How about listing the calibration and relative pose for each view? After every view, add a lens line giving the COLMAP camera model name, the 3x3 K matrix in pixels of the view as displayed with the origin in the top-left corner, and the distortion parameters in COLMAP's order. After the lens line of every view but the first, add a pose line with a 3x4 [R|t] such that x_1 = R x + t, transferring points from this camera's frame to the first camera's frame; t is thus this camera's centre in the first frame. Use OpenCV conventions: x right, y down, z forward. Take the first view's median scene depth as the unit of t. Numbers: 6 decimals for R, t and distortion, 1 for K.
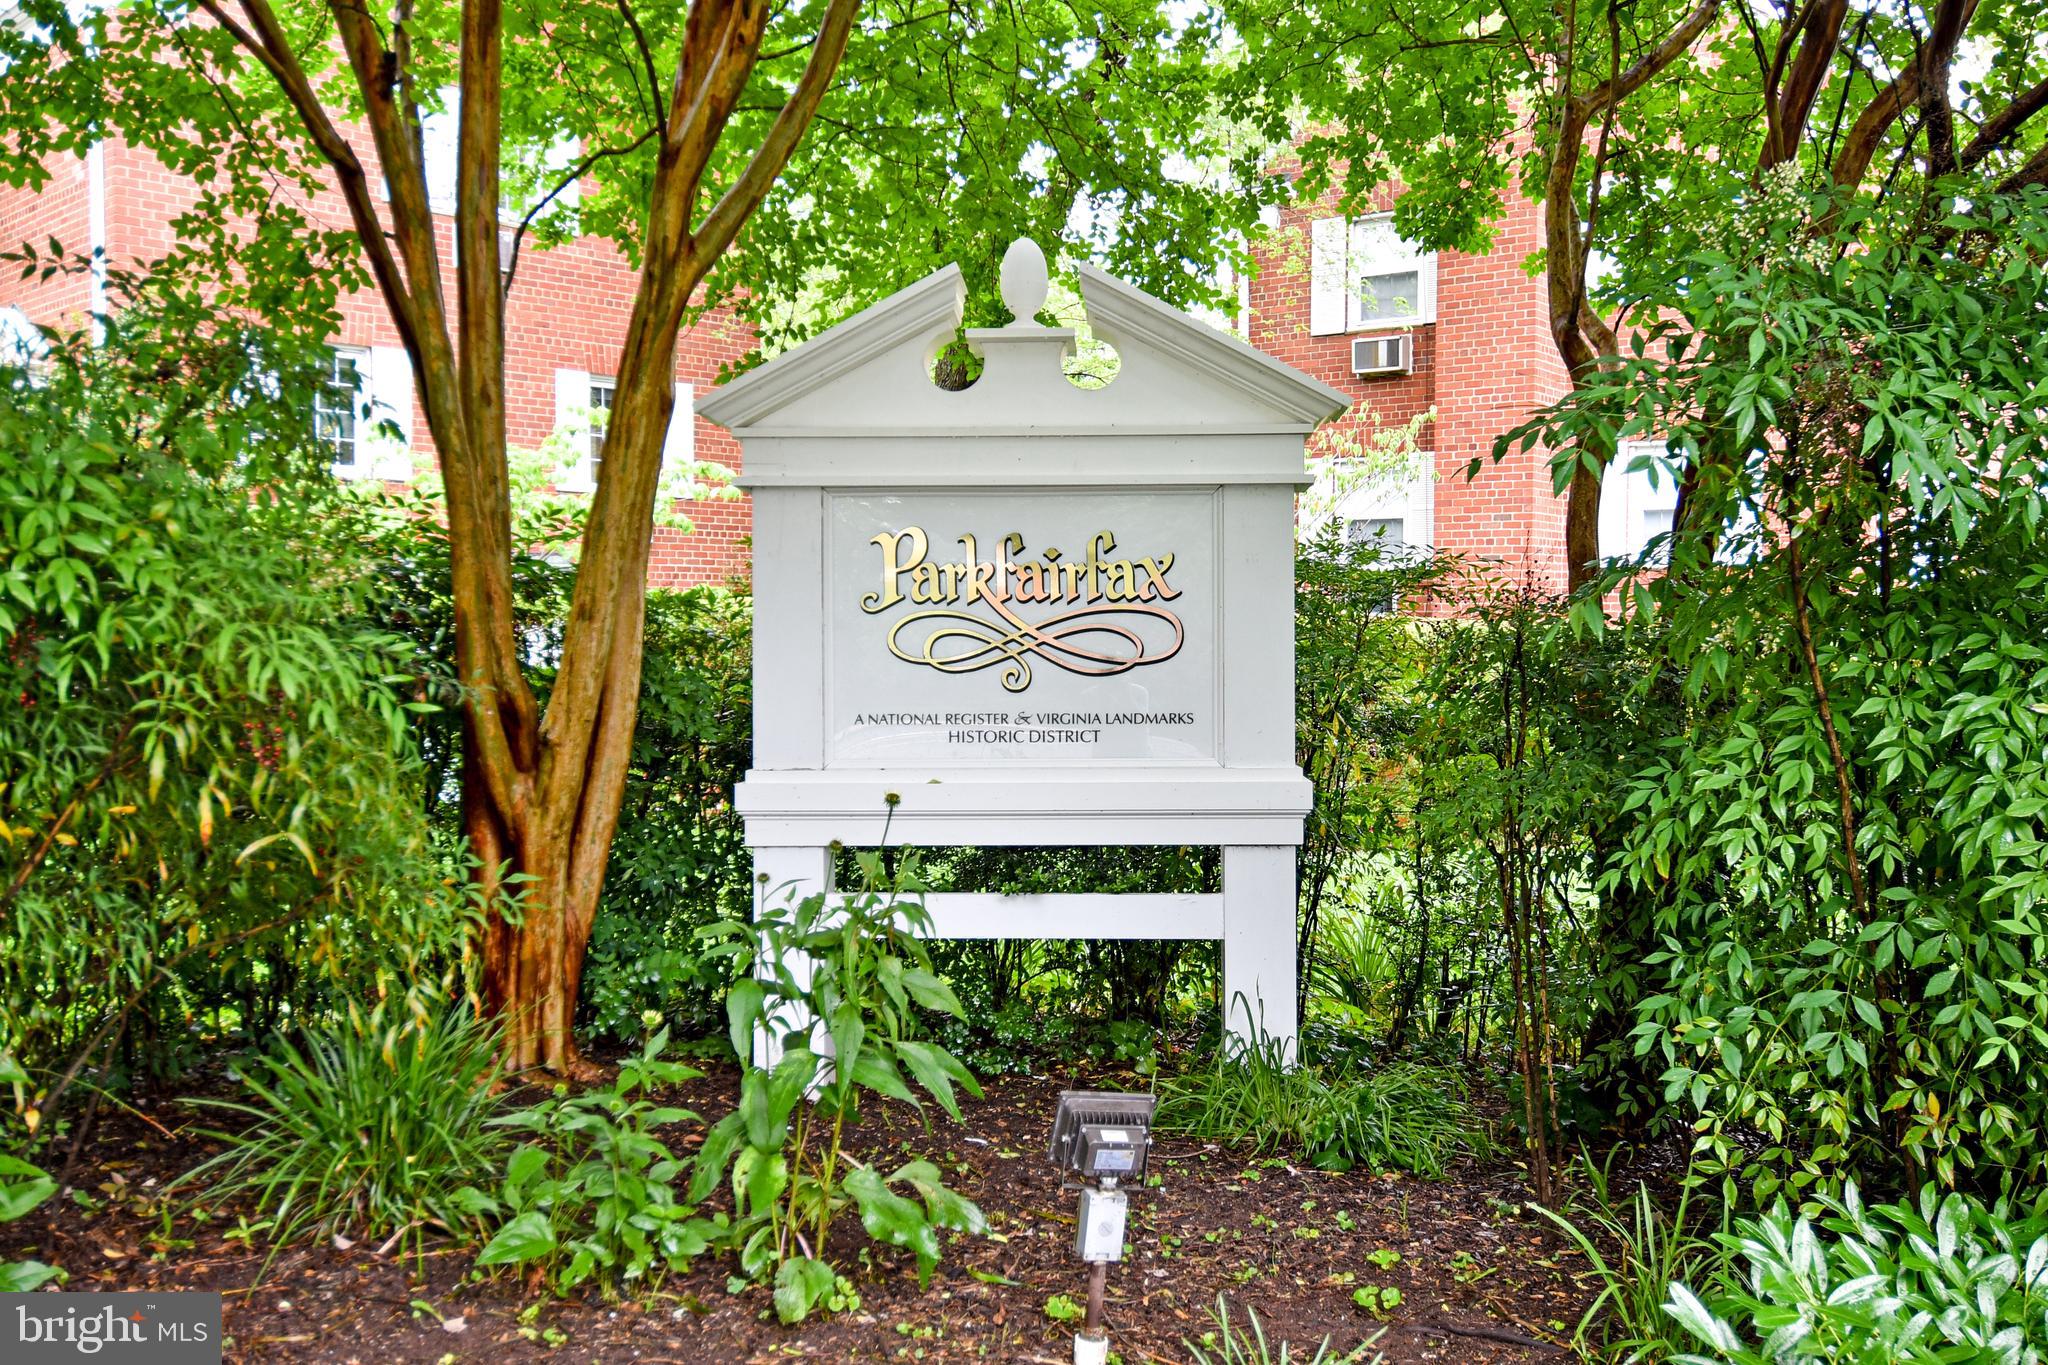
lens RADIAL K [[1769.7, 0, 1021.7], [0, 1769.7, 685.4], [0, 0, 1]] dist [0.010823, 0.002974]
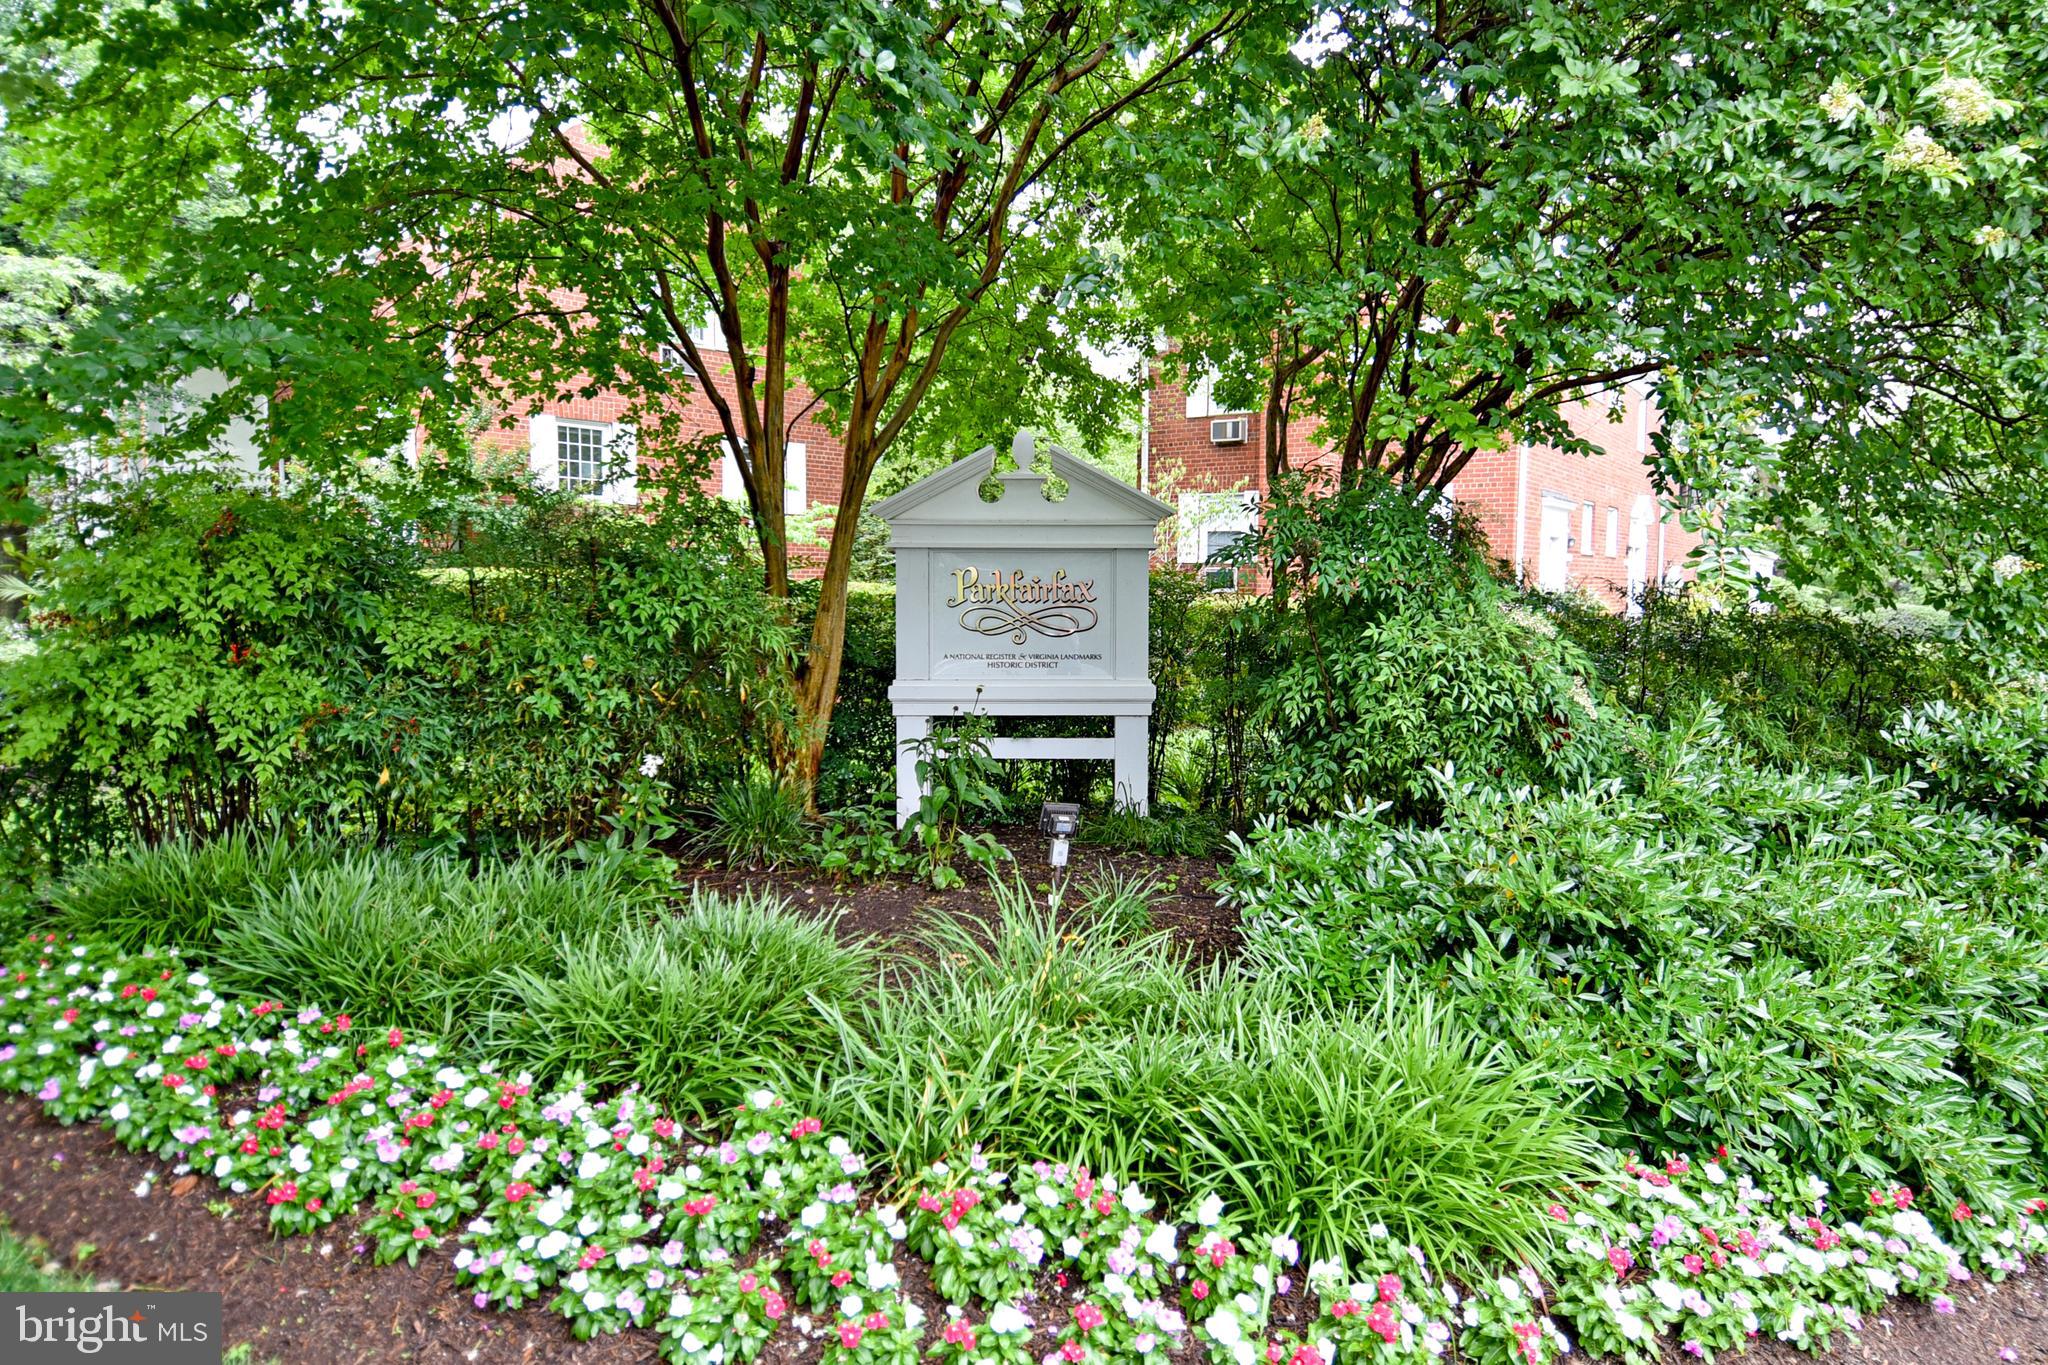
lens RADIAL K [[1237.5, 0, 1023.9], [0, 1237.5, 682.2], [0, 0, 1]] dist [-0.001035, -0.000003]
pose [[0.999798, 0.003908, 0.019732, -0.026663], [-0.004805, 0.998948, 0.045598, -0.018409], [-0.019533, -0.045684, 0.998765, -0.498005]]
